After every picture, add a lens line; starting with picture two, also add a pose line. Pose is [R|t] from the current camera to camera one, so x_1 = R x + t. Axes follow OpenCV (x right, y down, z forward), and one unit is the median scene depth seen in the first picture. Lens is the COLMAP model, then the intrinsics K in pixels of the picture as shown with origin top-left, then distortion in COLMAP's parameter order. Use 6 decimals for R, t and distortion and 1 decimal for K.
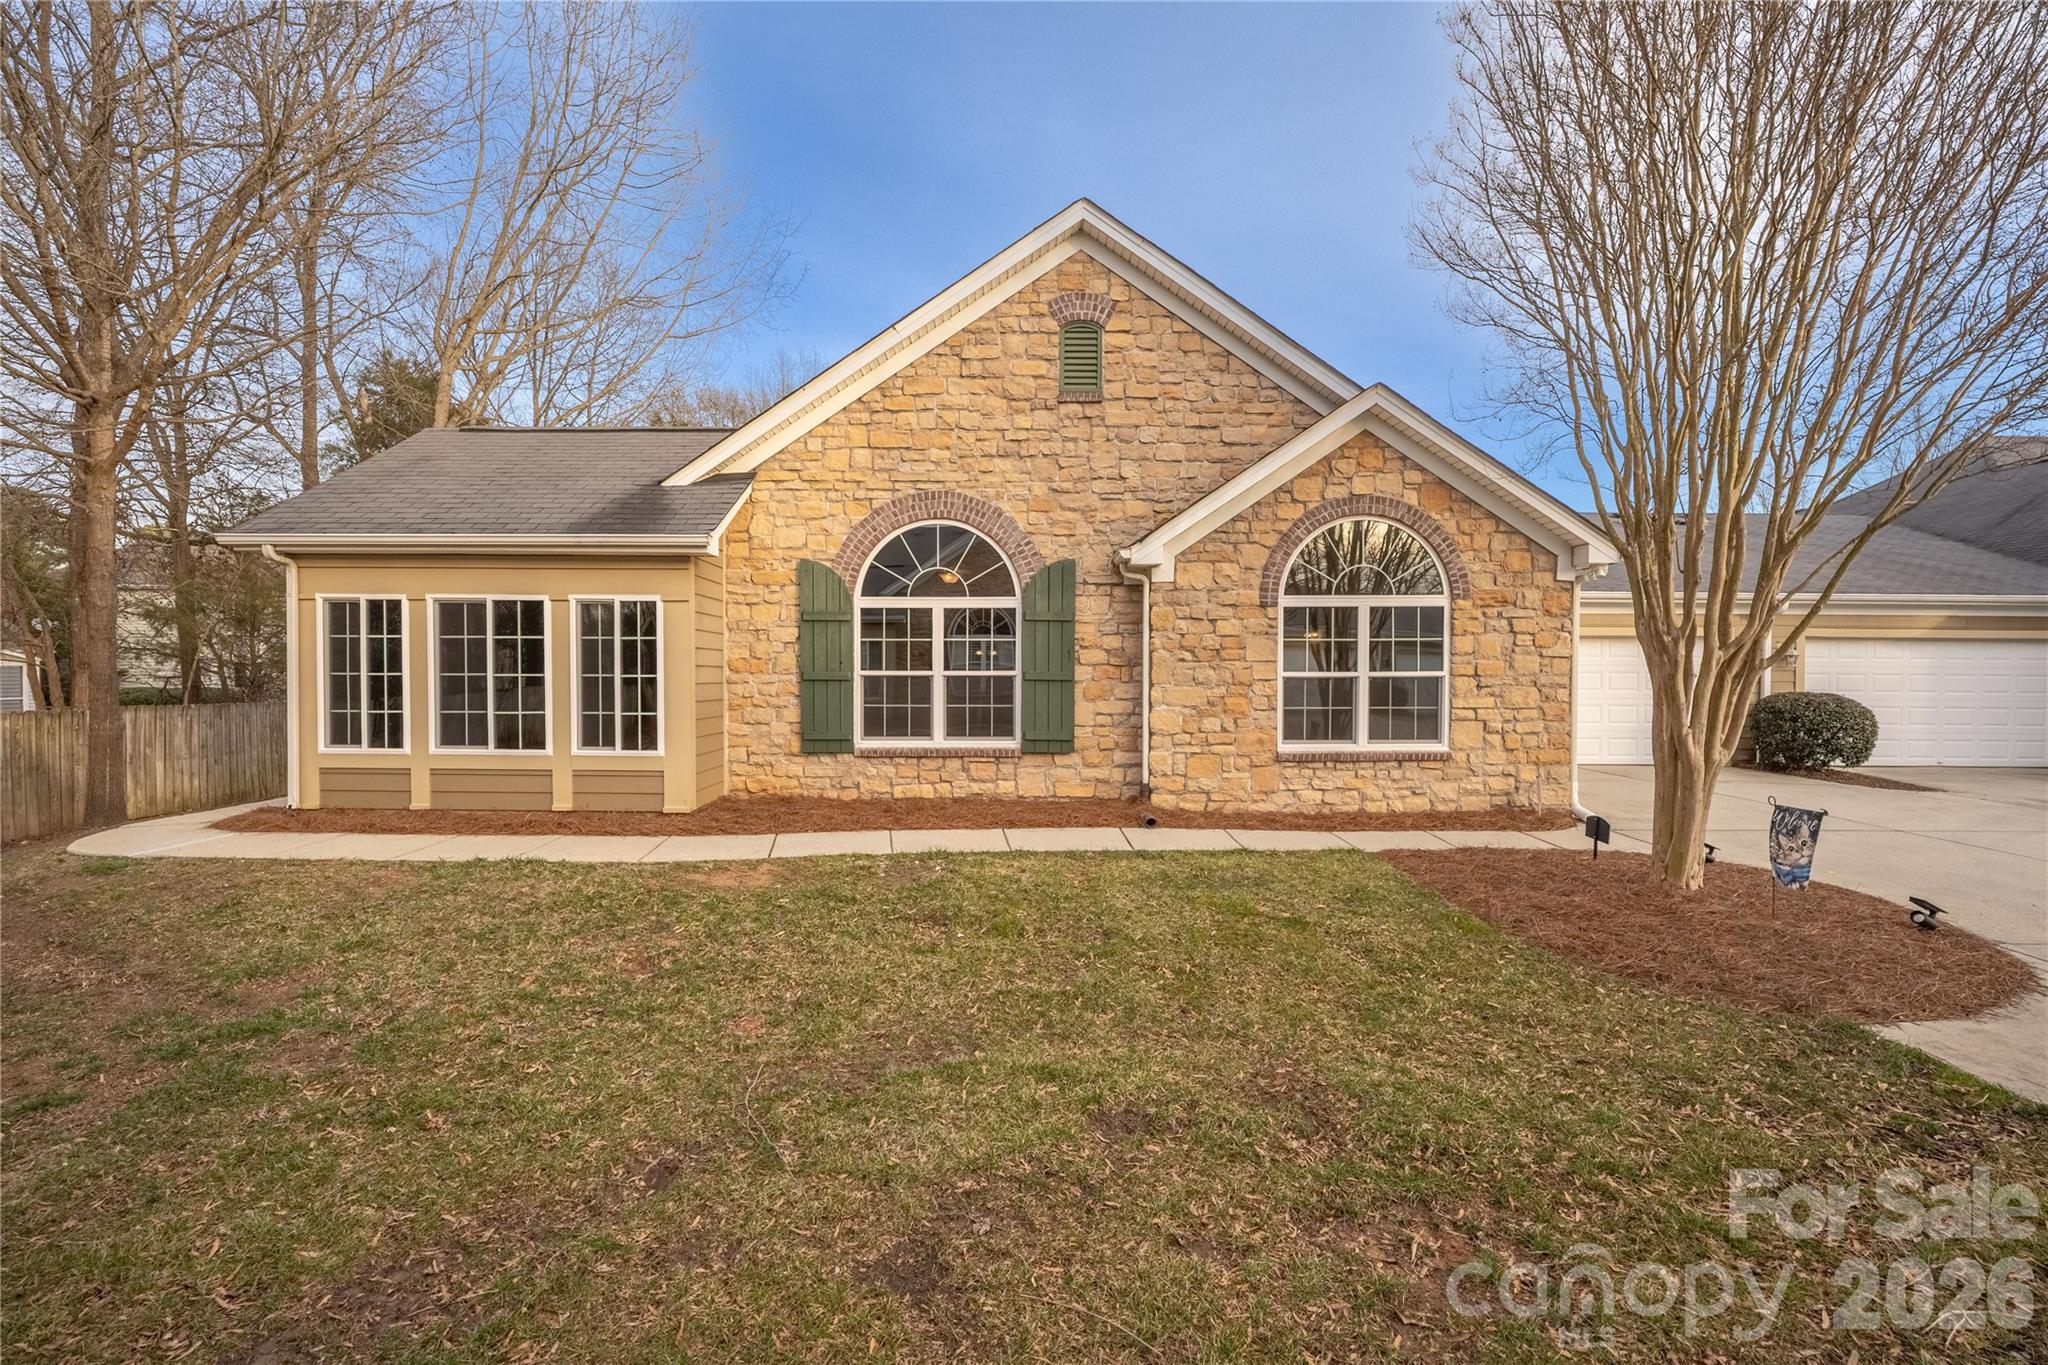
lens RADIAL K [[821.9, 0, 1044.1], [0, 821.9, 686.5], [0, 0, 1]] dist [-0.000941, 0.000045]
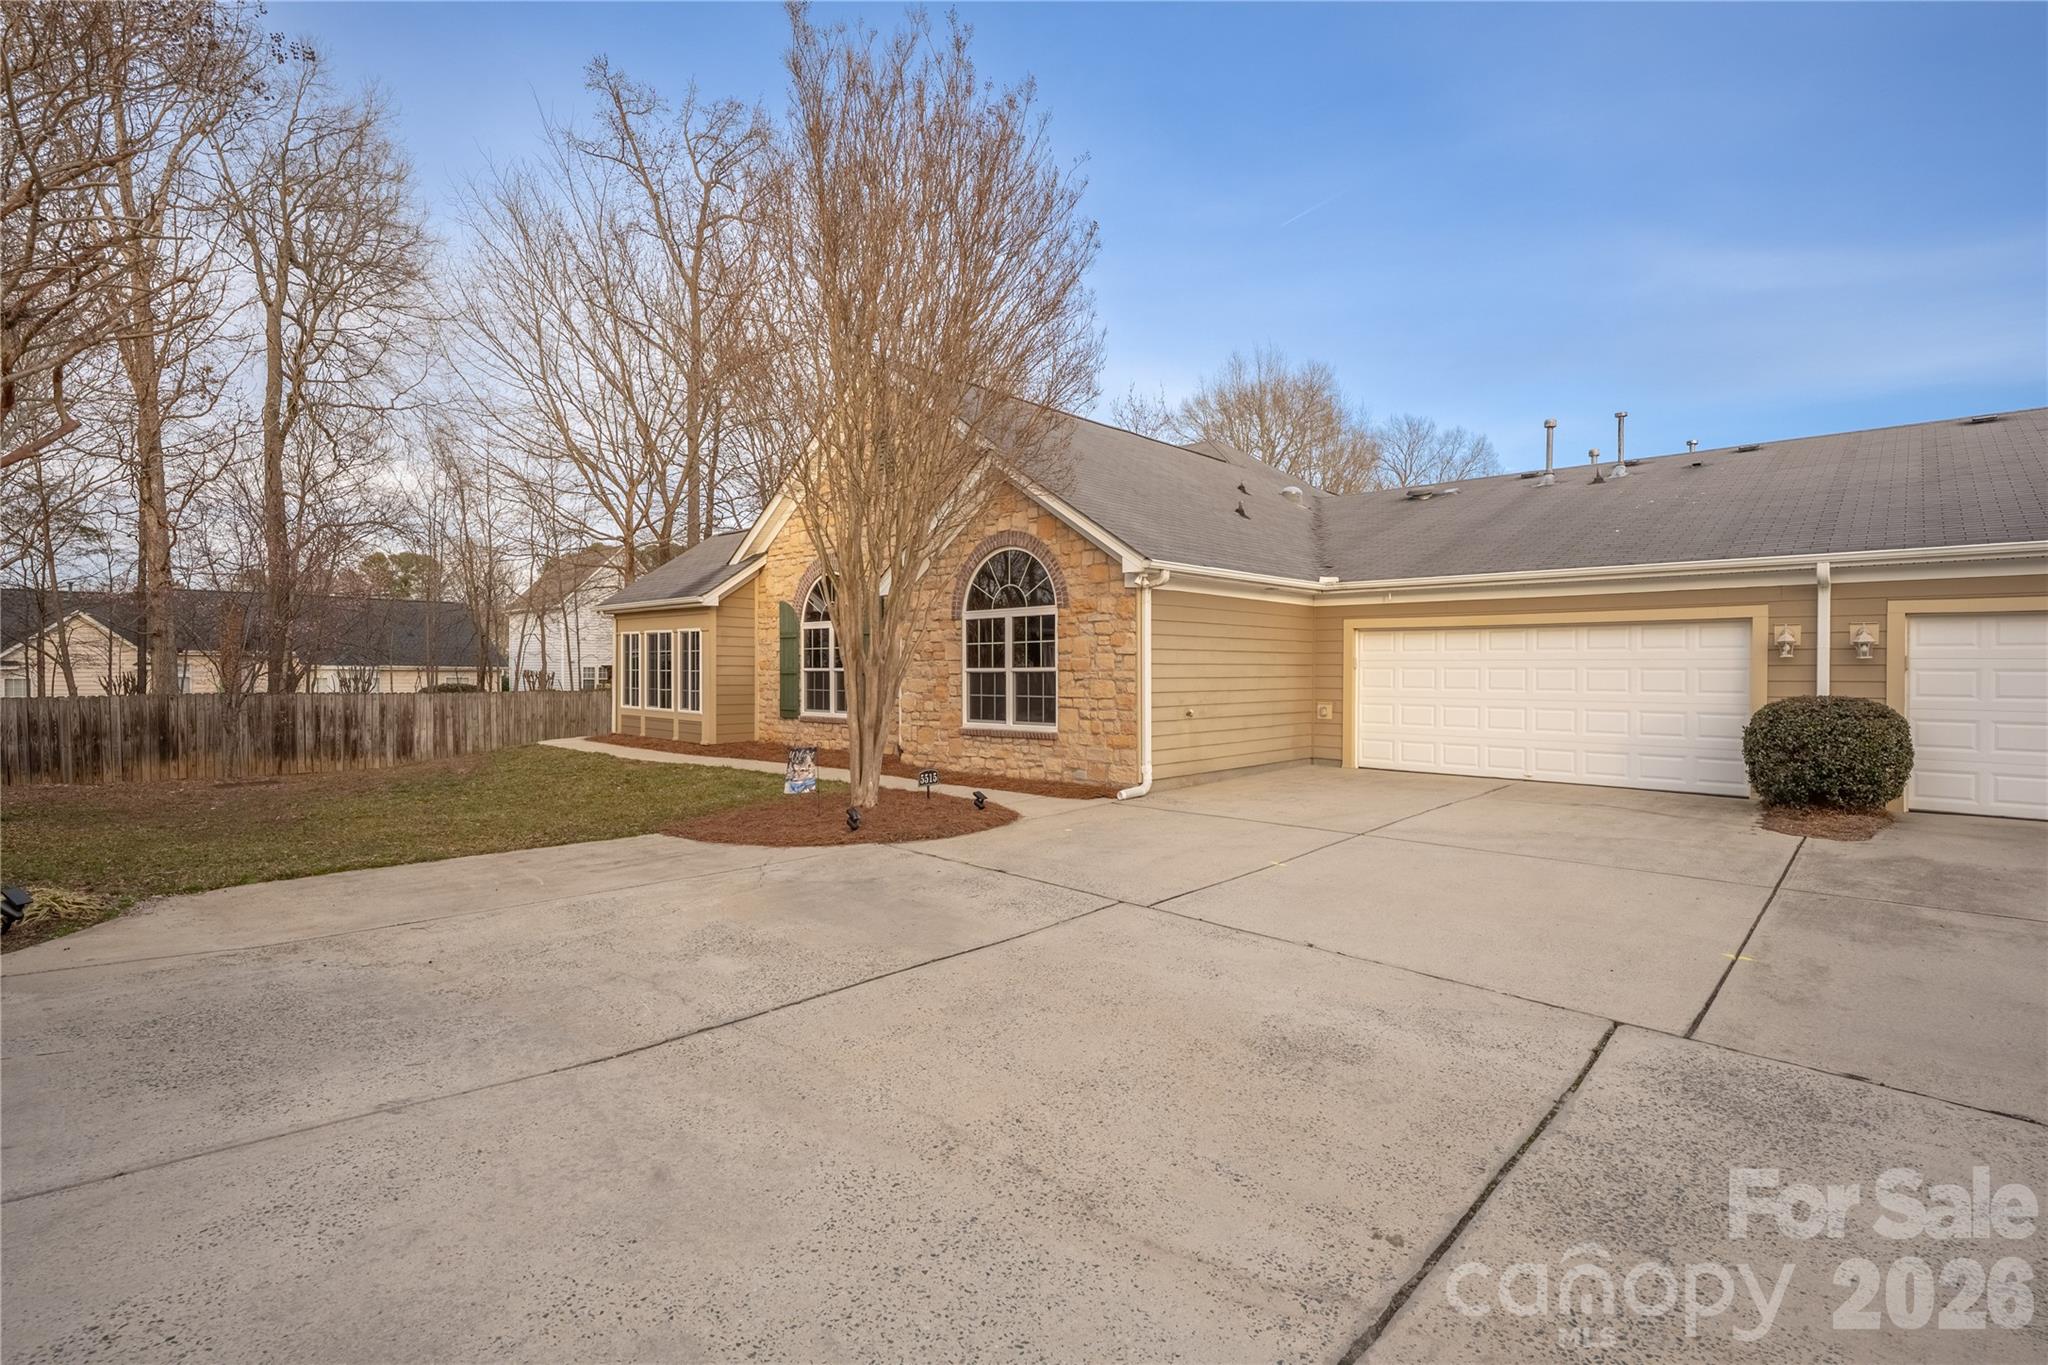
lens RADIAL K [[970.0, 0, 1024.0], [0, 970.0, 682.5], [0, 0, 1]] dist [-0.000701, -0.000044]
pose [[0.720593, 0.007241, -0.693321, 1.456346], [-0.009472, 0.999955, 0.000599, 0.003808], [0.693294, 0.006136, 0.720629, -0.075989]]
